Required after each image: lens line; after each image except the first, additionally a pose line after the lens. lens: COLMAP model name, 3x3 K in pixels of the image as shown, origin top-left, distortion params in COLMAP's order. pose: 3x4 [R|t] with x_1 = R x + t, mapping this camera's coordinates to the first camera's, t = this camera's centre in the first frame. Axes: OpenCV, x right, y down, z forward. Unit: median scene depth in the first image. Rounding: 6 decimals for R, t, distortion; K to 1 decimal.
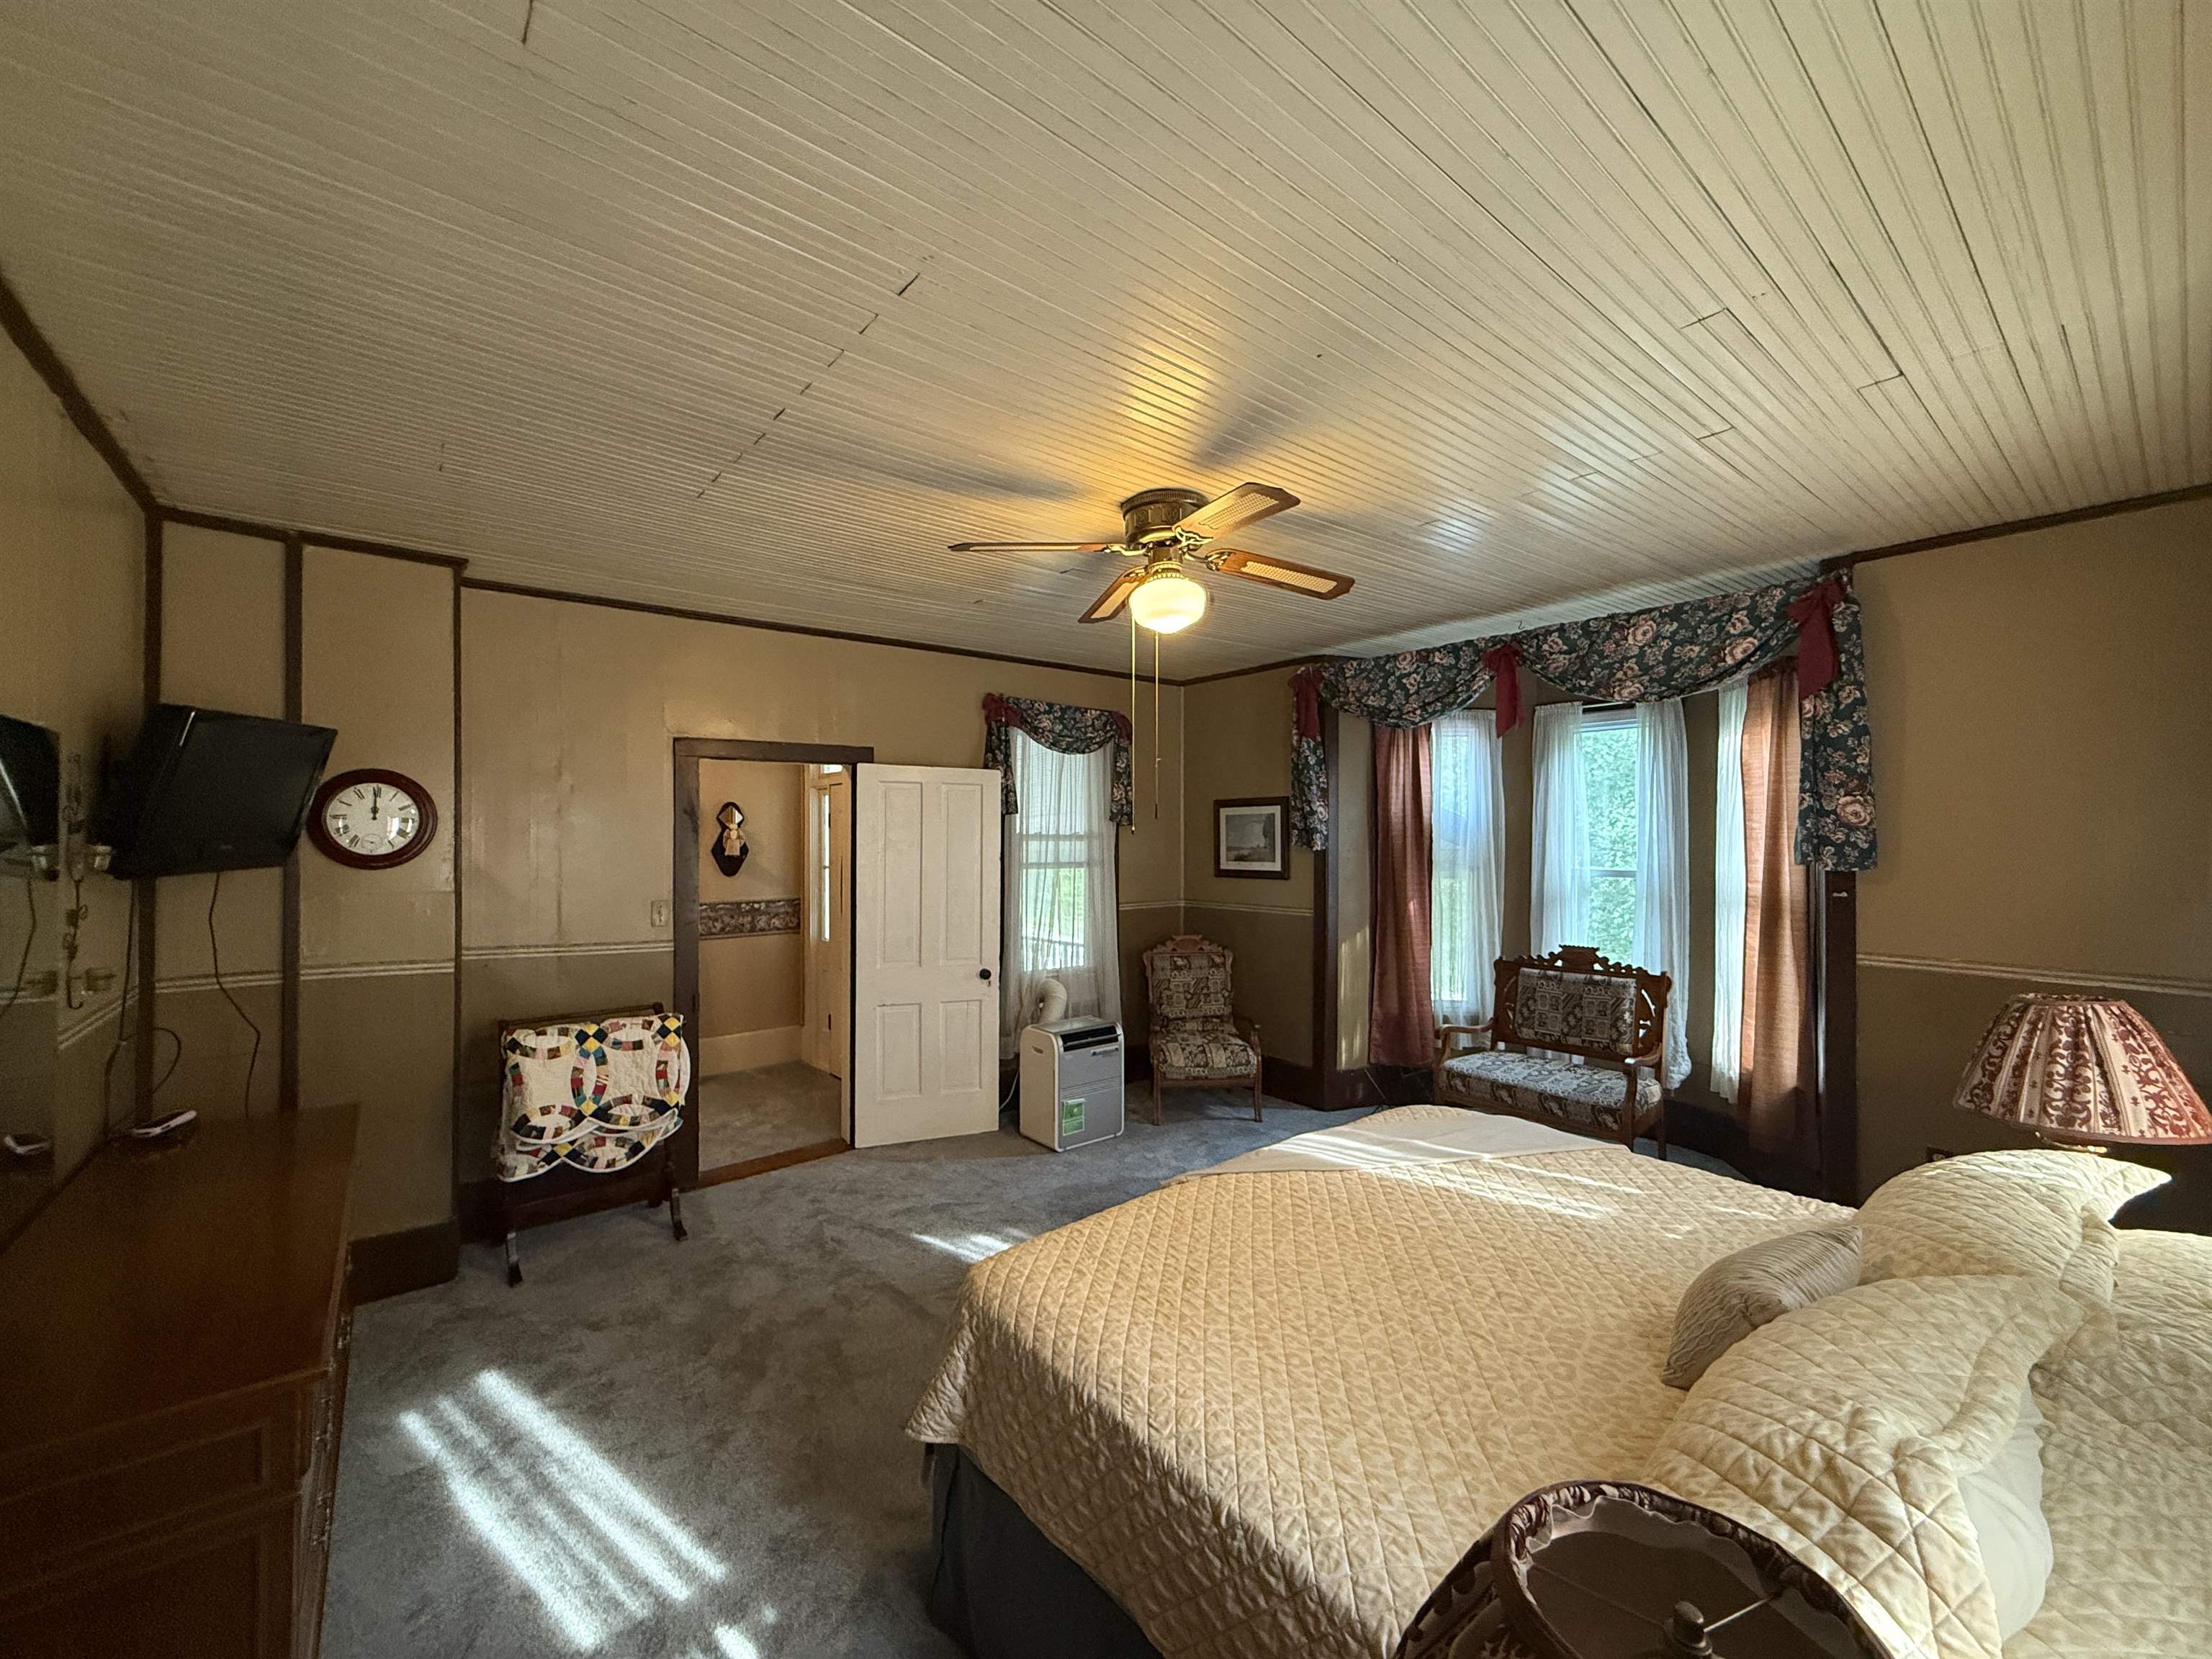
lens RADIAL K [[880.6, 0, 1094.3], [0, 880.6, 832.6], [0, 0, 1]] dist [0.000954, -0.000600]
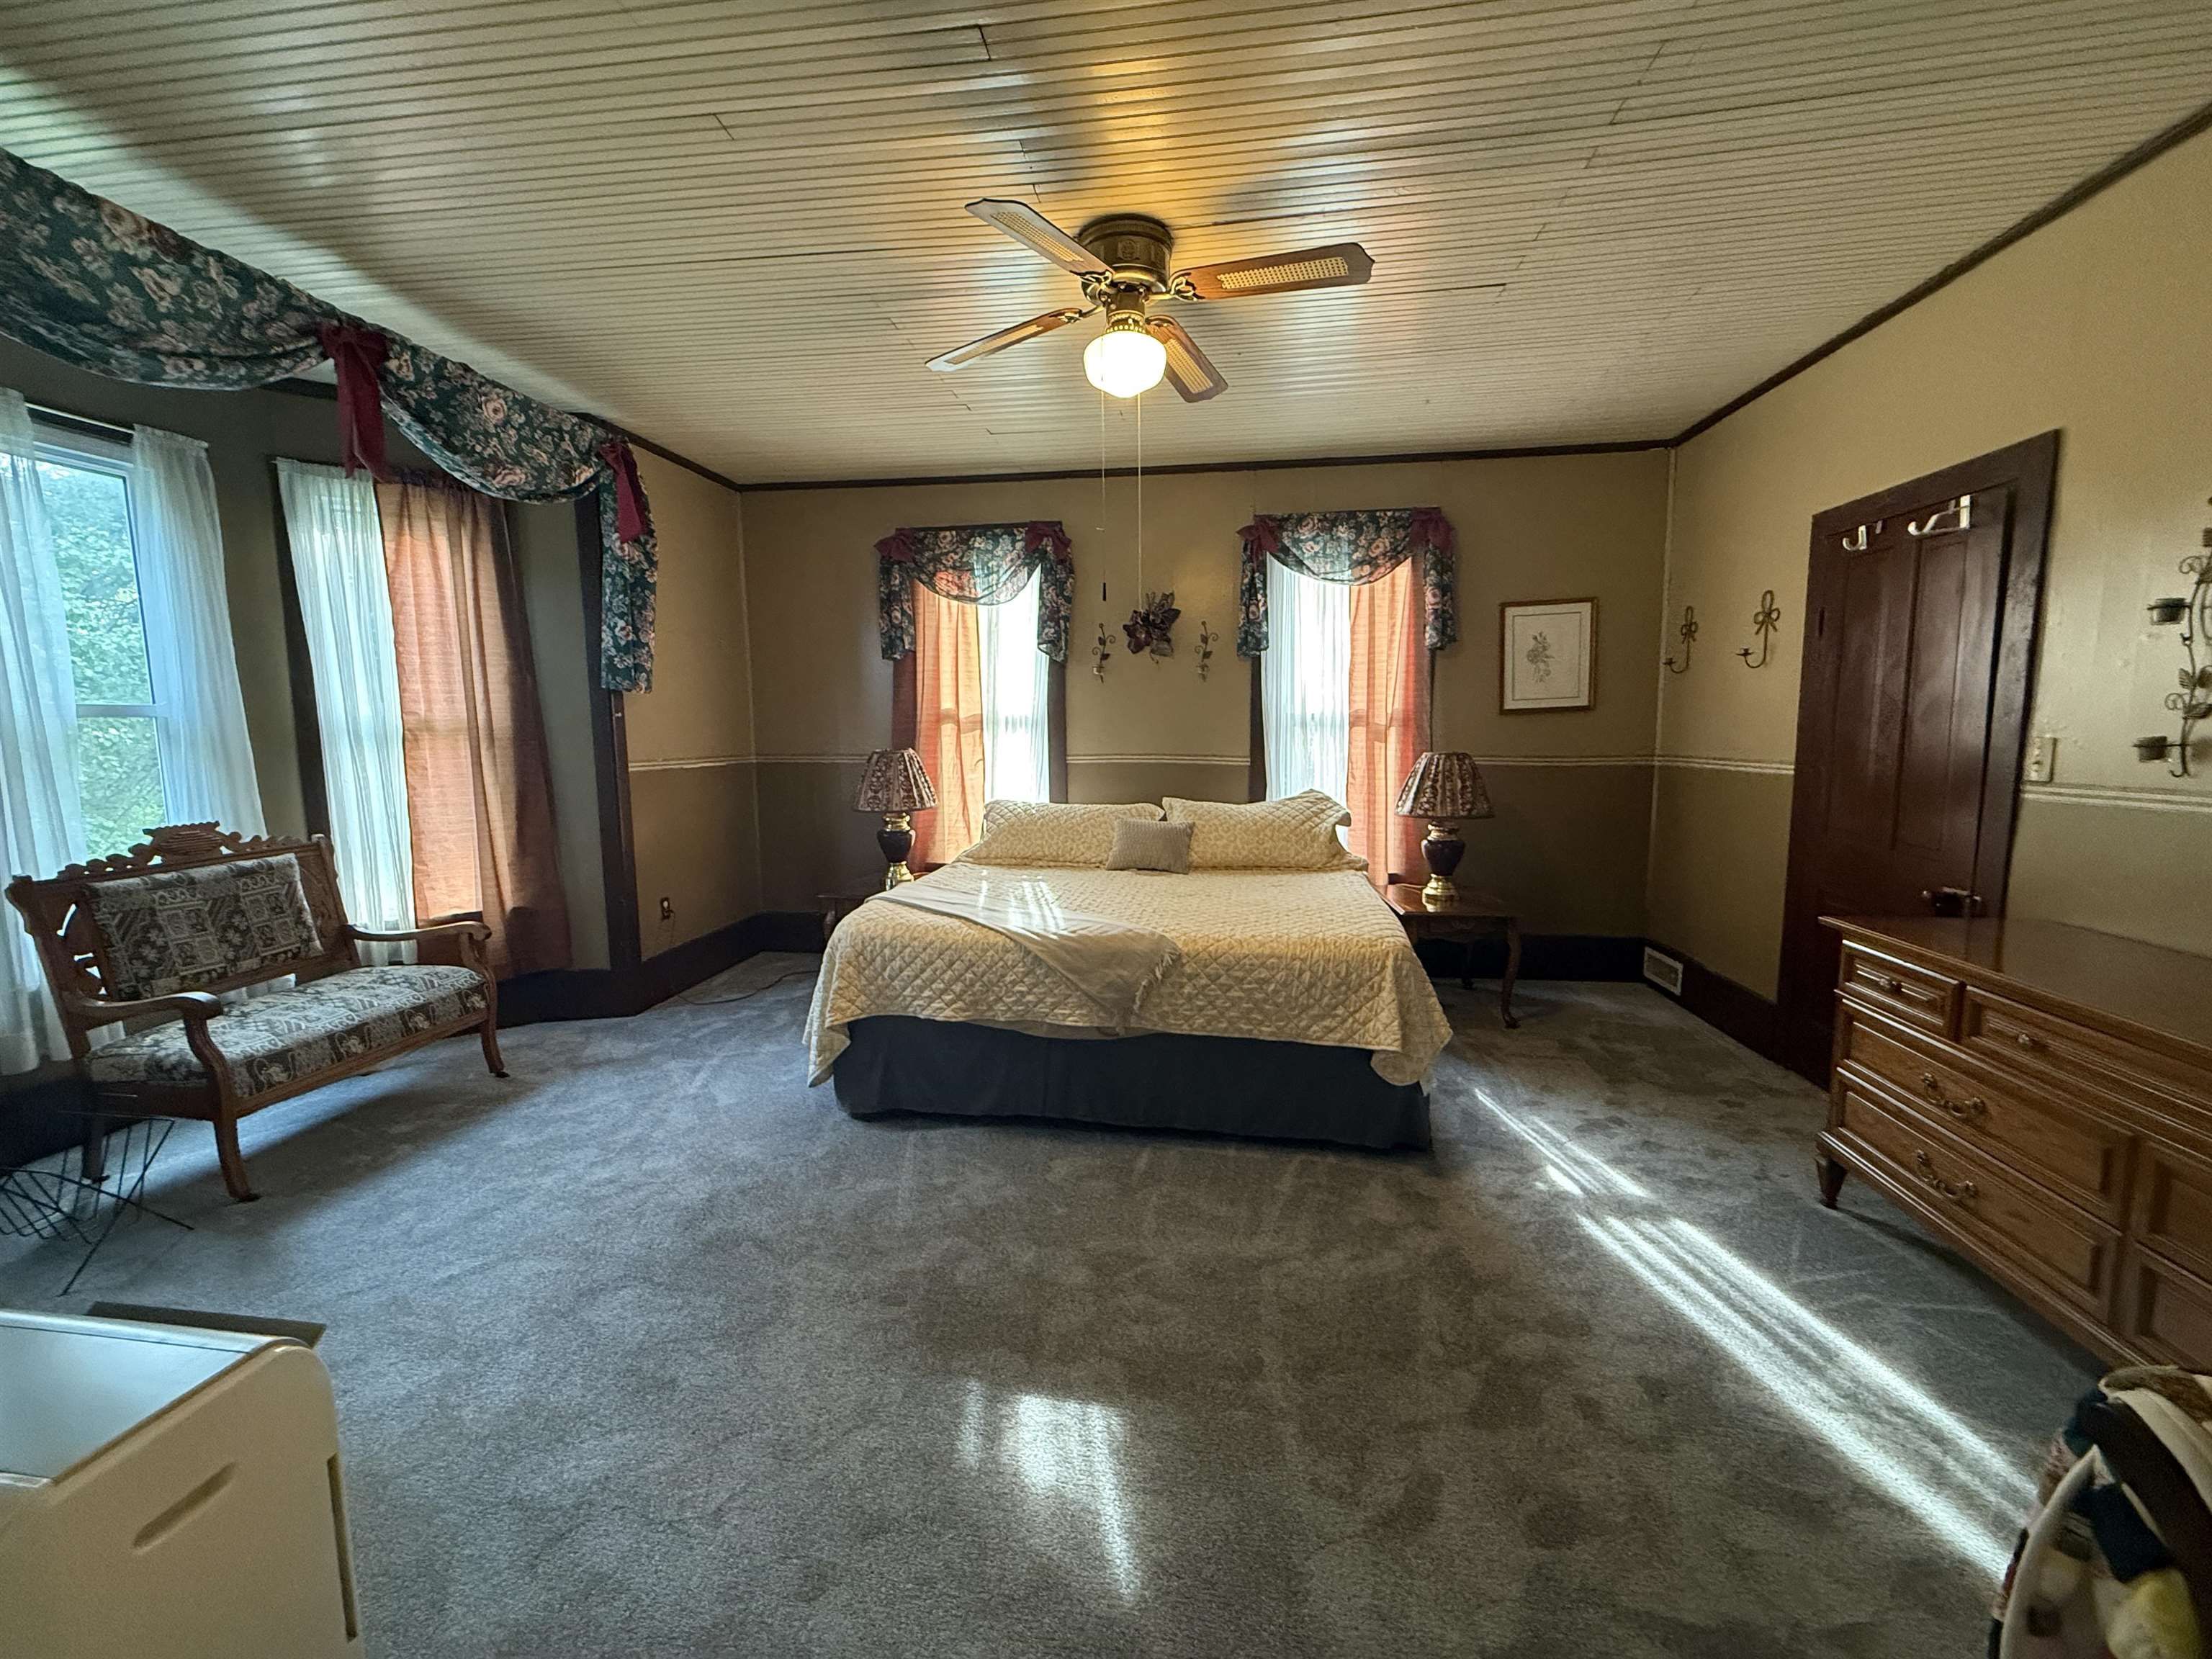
lens RADIAL K [[880.6, 0, 1110.9], [0, 880.6, 824.8], [0, 0, 1]] dist [0.000954, -0.000600]
pose [[-0.678096, -0.081259, 0.730468, -0.432939], [0.003409, 0.993511, 0.113686, 0.075901], [-0.734966, 0.079580, -0.673419, 1.179233]]
